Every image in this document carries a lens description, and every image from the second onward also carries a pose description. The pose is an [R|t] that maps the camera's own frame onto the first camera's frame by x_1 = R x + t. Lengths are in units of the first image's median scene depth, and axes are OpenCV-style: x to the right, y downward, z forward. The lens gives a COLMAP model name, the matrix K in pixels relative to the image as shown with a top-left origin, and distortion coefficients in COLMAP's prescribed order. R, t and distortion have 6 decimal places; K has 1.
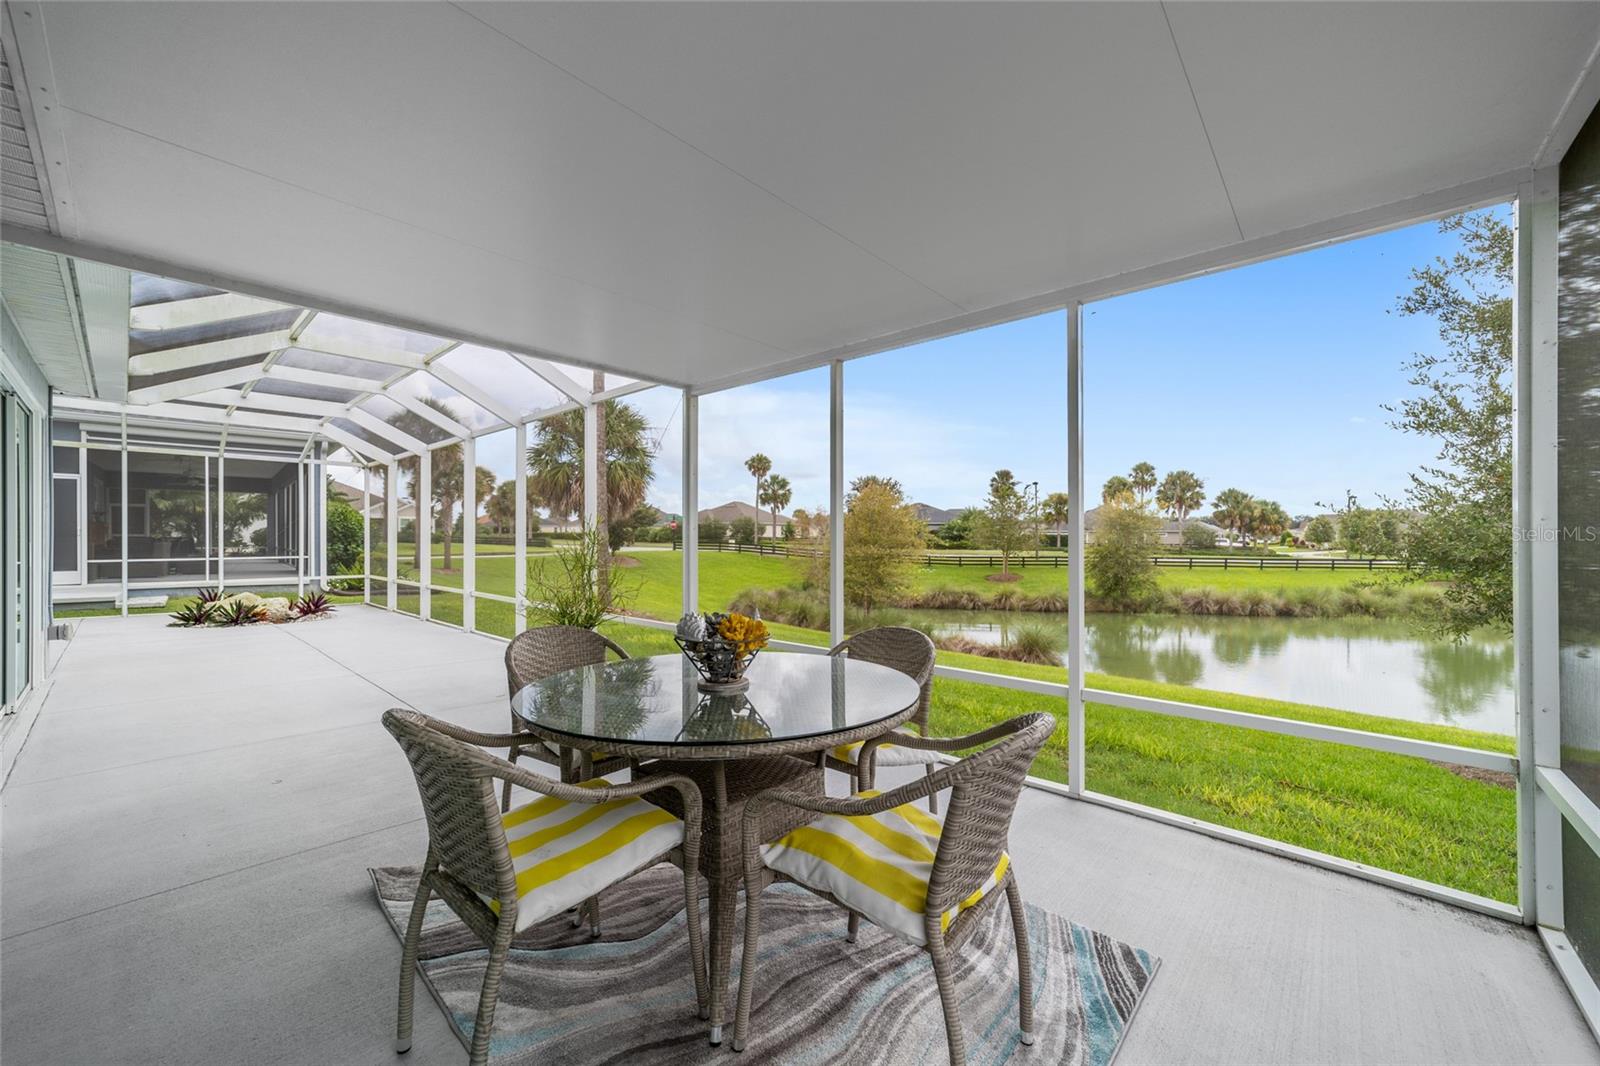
lens RADIAL K [[622.3, 0, 798.0], [0, 622.3, 529.4], [0, 0, 1]] dist [-0.000950, 0.000614]
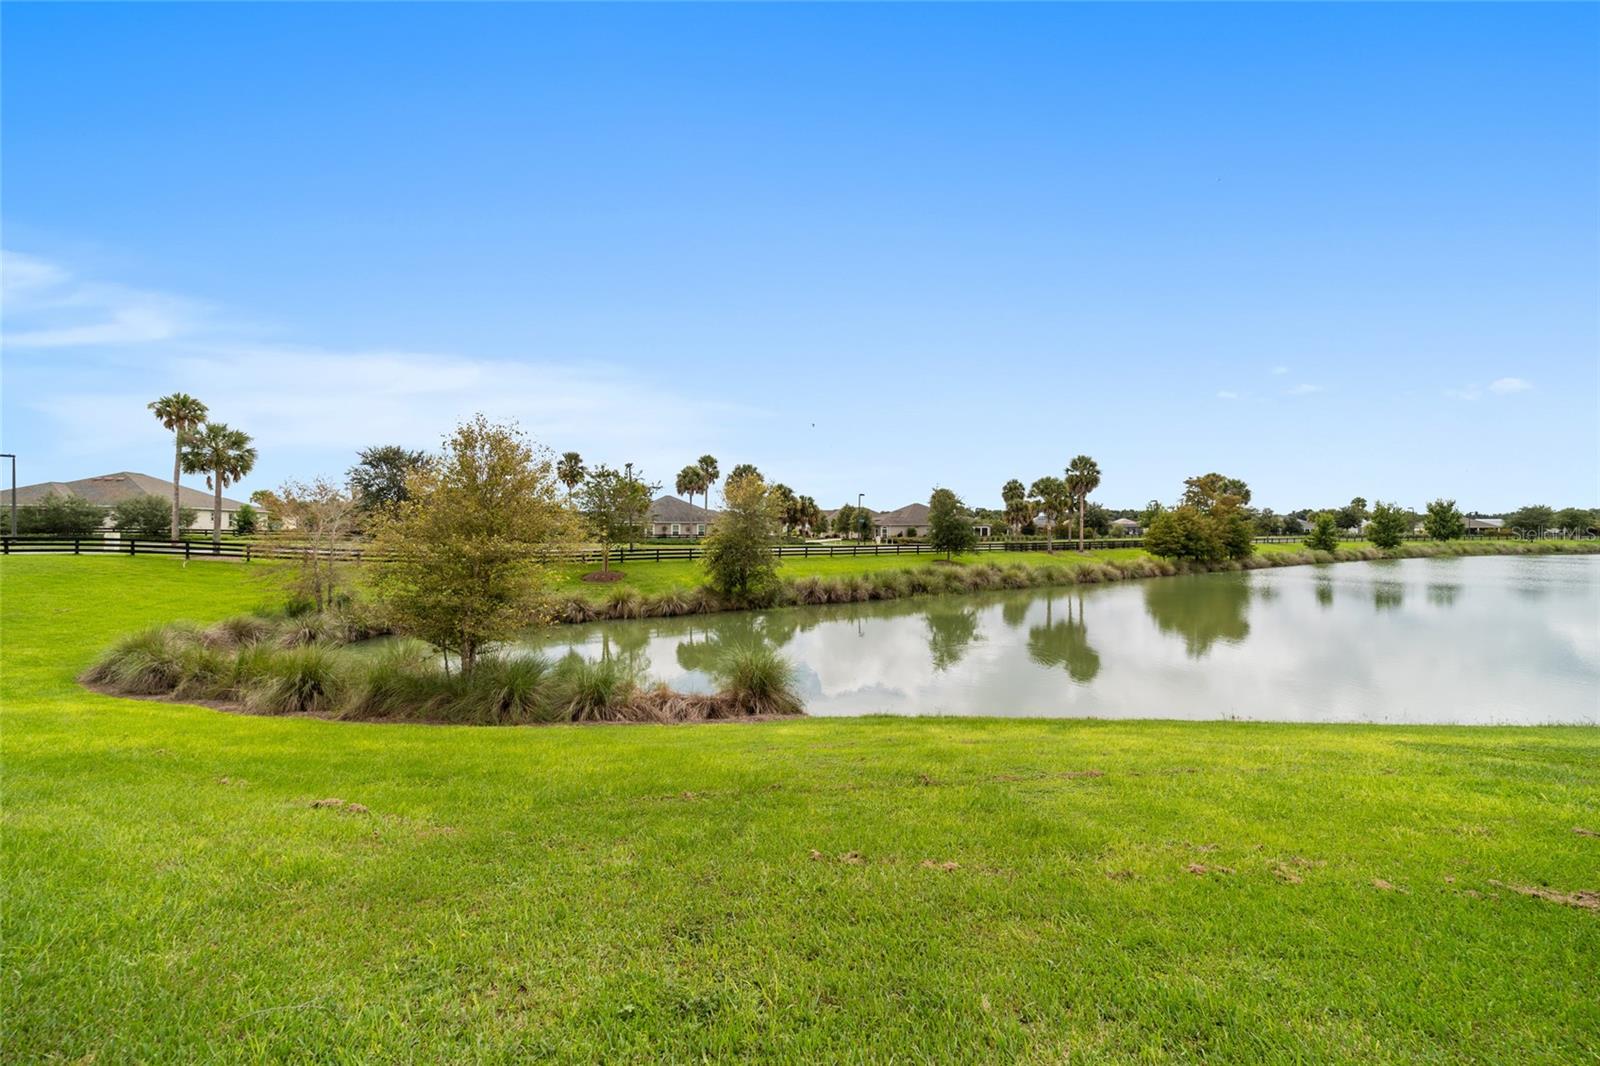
lens RADIAL K [[622.3, 0, 798.0], [0, 622.3, 529.4], [0, 0, 1]] dist [-0.000950, 0.000614]
pose [[0.753217, -0.003442, 0.657763, -0.011424], [-0.003510, 0.999951, 0.009252, 0.006562], [-0.657763, -0.009278, 0.753168, 0.187828]]
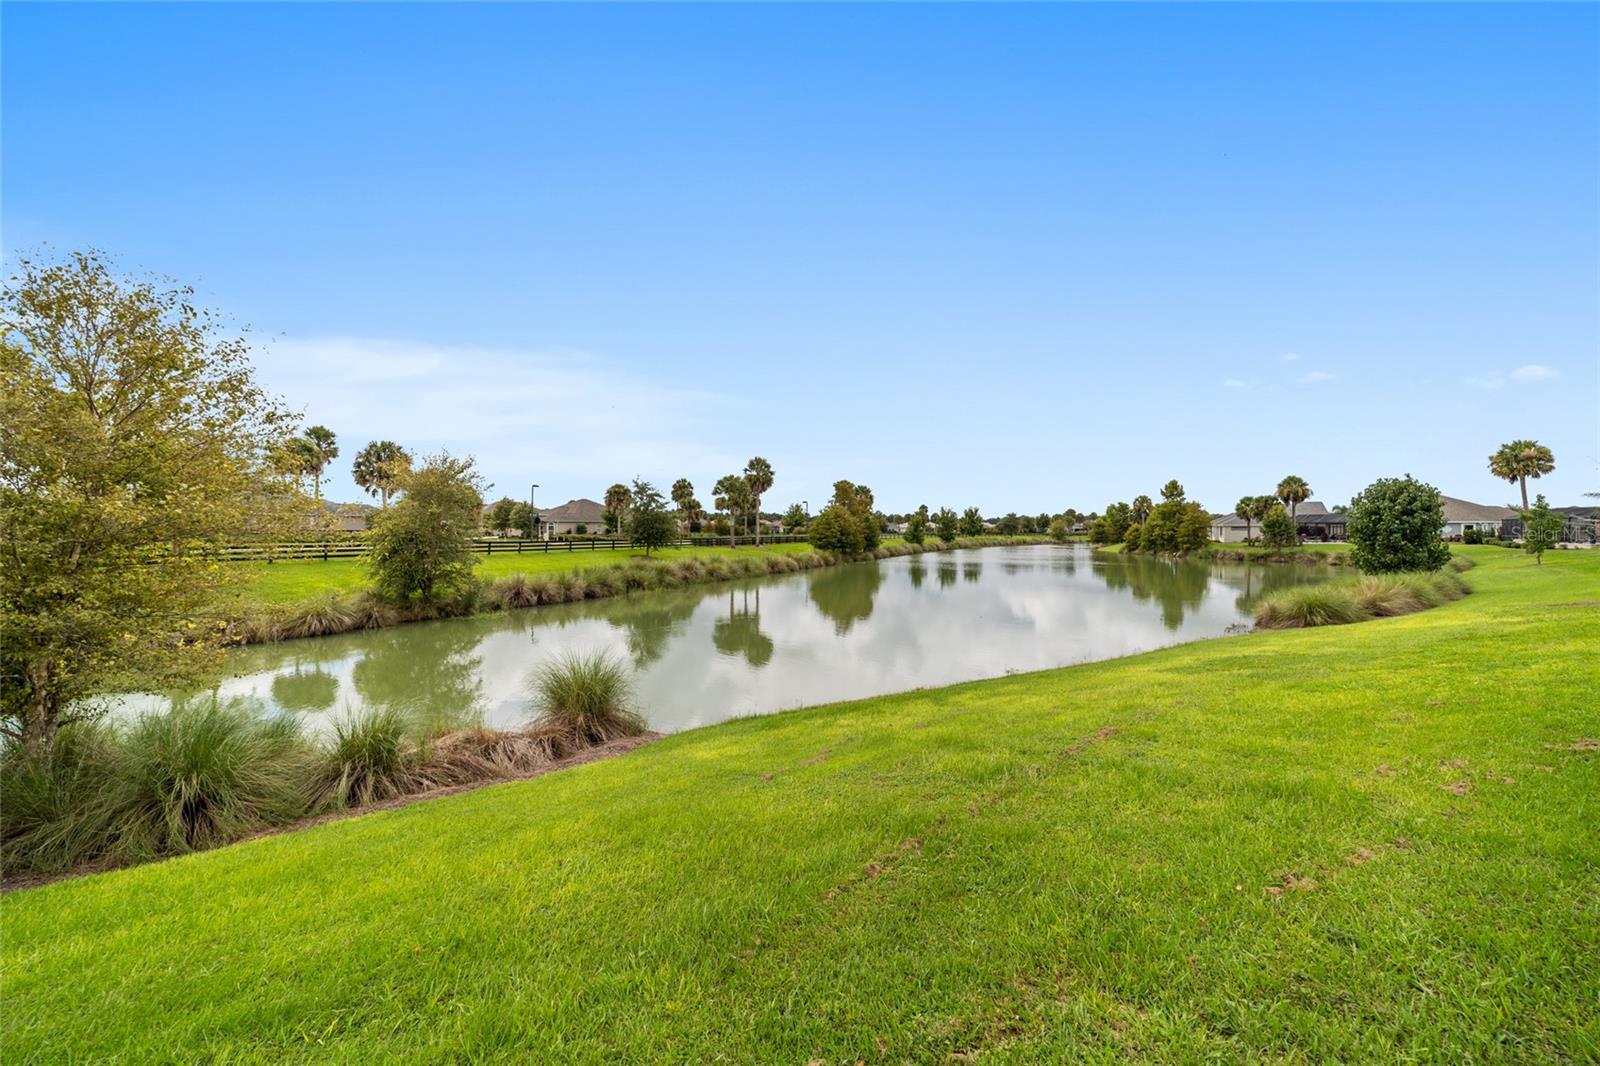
lens RADIAL K [[622.3, 0, 798.0], [0, 622.3, 529.4], [0, 0, 1]] dist [-0.000950, 0.000614]
pose [[0.296572, -0.002087, 0.955008, -0.022491], [-0.010483, 0.999930, 0.005441, 0.016581], [-0.954953, -0.011625, 0.296529, 0.273799]]
